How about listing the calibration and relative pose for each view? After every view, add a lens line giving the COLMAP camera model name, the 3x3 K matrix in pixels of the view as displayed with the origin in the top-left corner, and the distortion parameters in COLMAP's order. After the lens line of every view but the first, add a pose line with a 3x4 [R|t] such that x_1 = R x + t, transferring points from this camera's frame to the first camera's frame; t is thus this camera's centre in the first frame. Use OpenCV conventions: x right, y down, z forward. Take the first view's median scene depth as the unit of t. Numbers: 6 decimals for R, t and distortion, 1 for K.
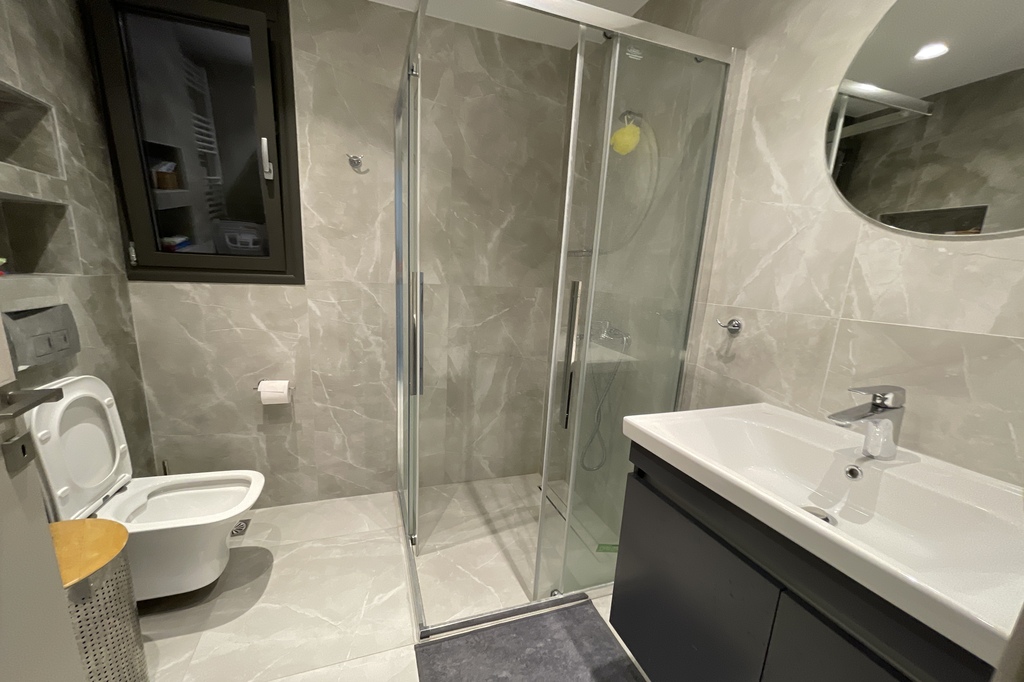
lens RADIAL K [[410.0, 0, 507.8], [0, 410.0, 365.5], [0, 0, 1]] dist [0.000788, -0.000094]
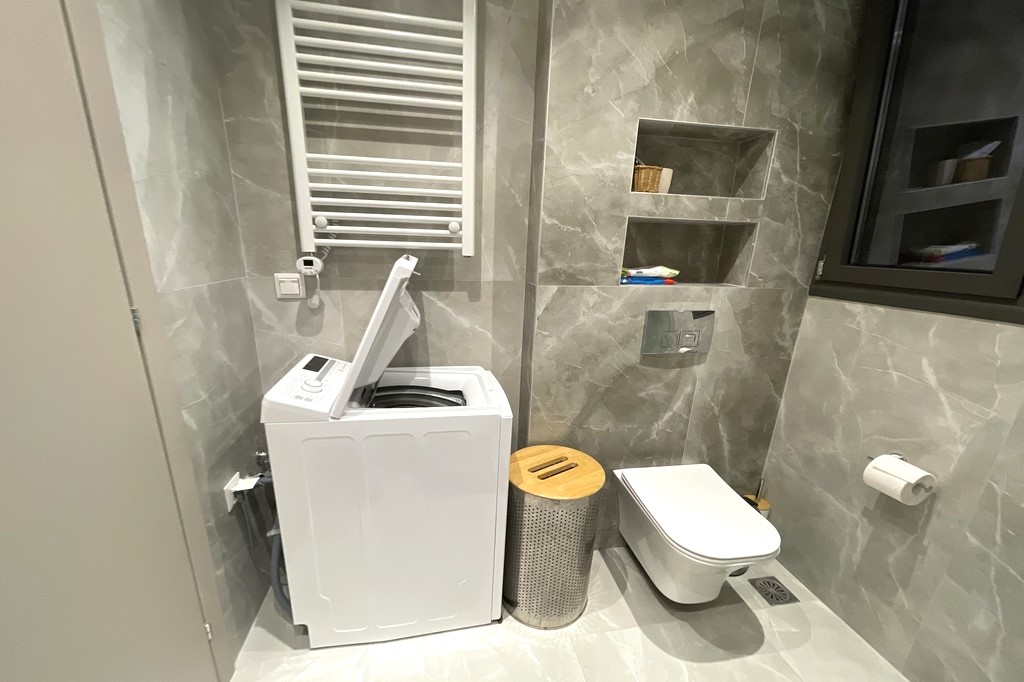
lens RADIAL K [[410.0, 0, 507.8], [0, 410.0, 365.5], [0, 0, 1]] dist [0.000788, -0.000094]
pose [[-0.151786, 0.234291, -0.960244, 0.166126], [-0.256279, 0.928948, 0.267165, -0.172789], [0.954611, 0.286642, -0.080957, 0.603703]]
